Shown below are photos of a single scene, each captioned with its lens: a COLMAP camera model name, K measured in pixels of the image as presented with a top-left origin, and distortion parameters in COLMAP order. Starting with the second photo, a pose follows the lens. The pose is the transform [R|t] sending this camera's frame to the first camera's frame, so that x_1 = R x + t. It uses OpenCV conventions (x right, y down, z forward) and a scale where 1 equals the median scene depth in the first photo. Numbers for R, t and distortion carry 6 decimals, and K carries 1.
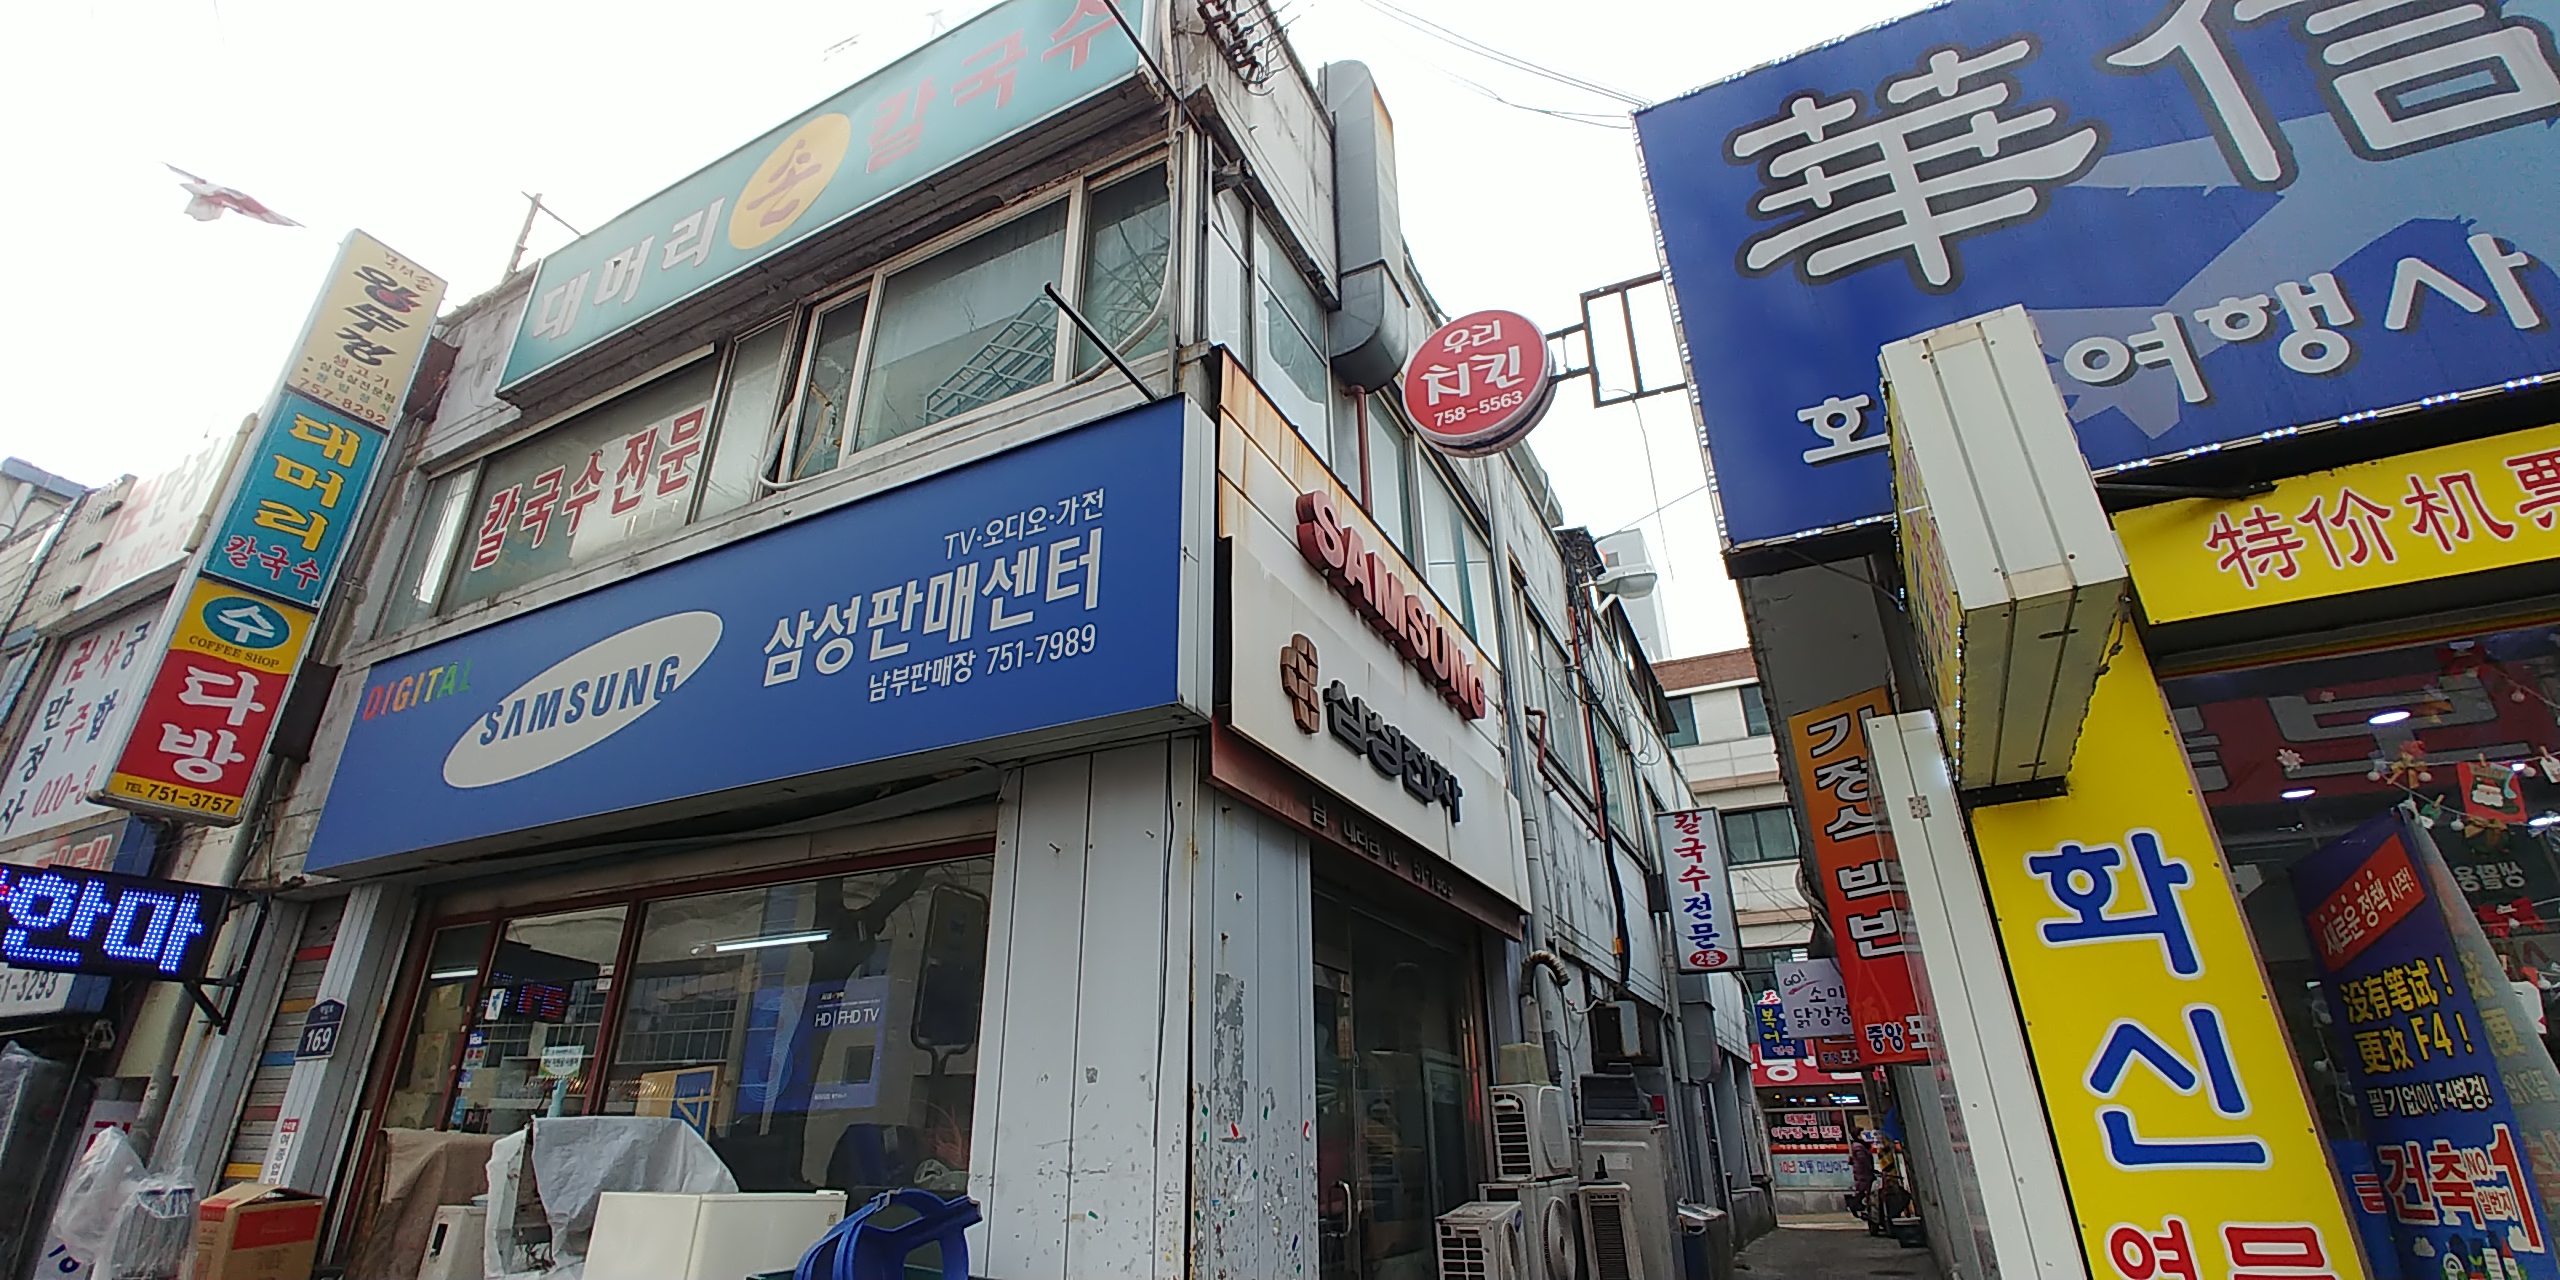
lens RADIAL K [[1078.6, 0, 1280.0], [0, 1078.6, 640.0], [0, 0, 1]] dist [-0.001142, -0.000147]
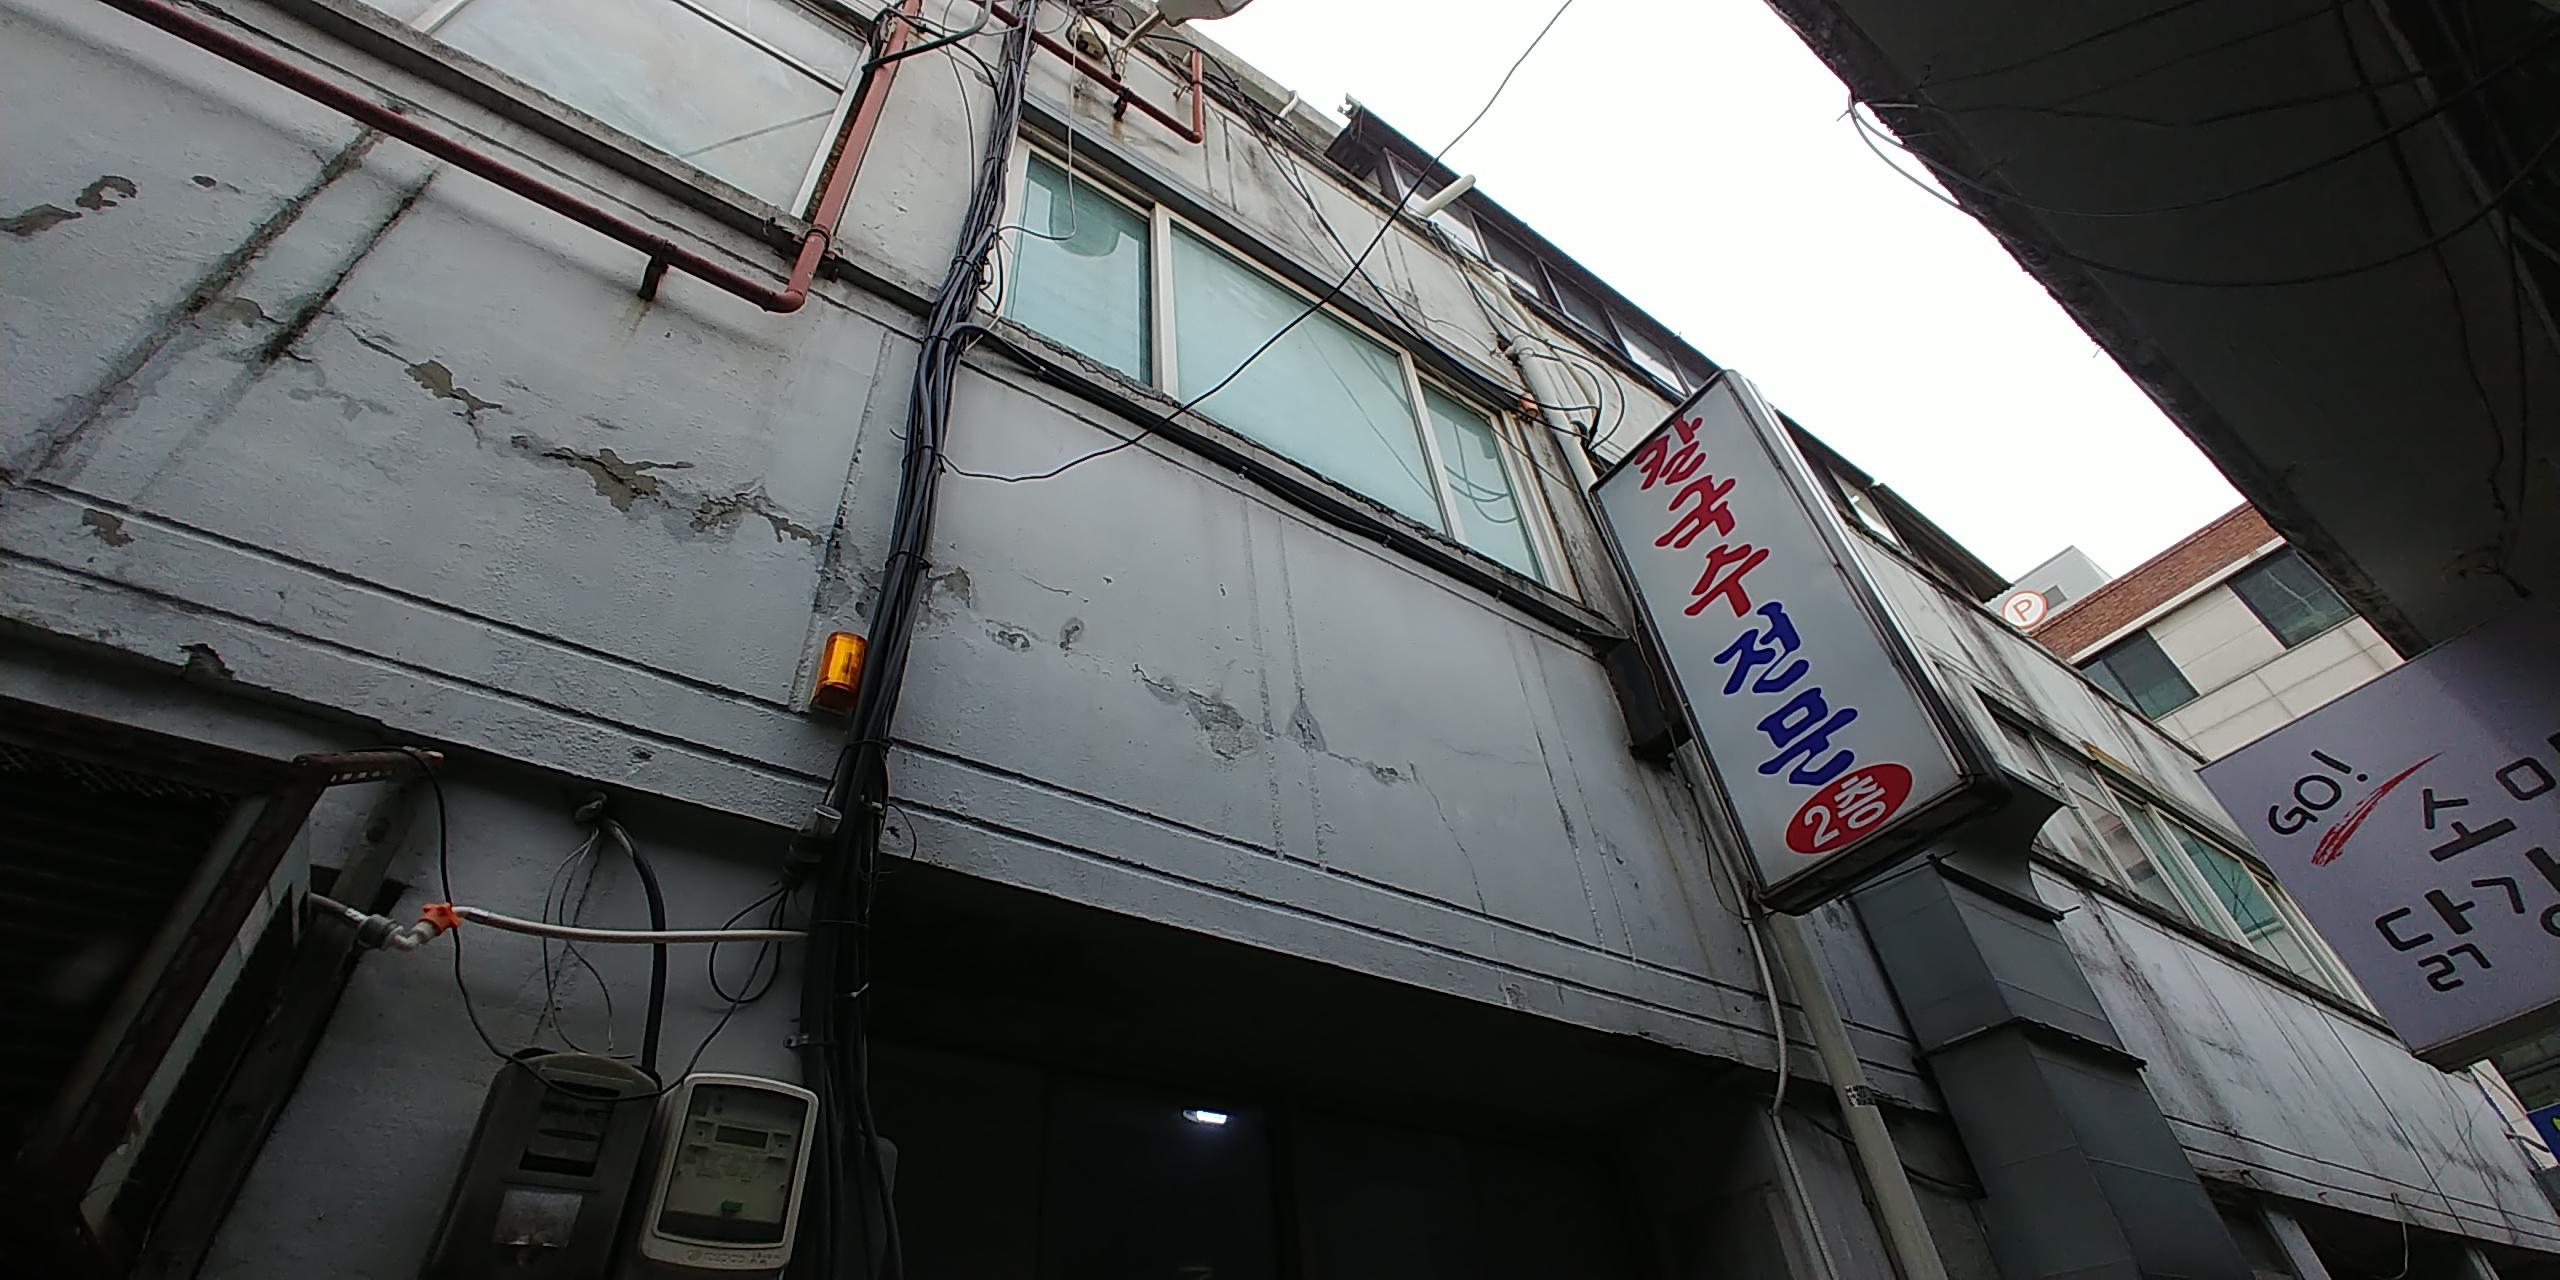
lens RADIAL K [[1078.6, 0, 1280.0], [0, 1078.6, 640.0], [0, 0, 1]] dist [-0.001142, -0.000147]
pose [[0.877999, -0.364990, -0.309677, 0.361972], [0.269985, 0.911849, -0.309255, 0.292002], [0.395254, 0.187918, 0.899145, 0.691111]]
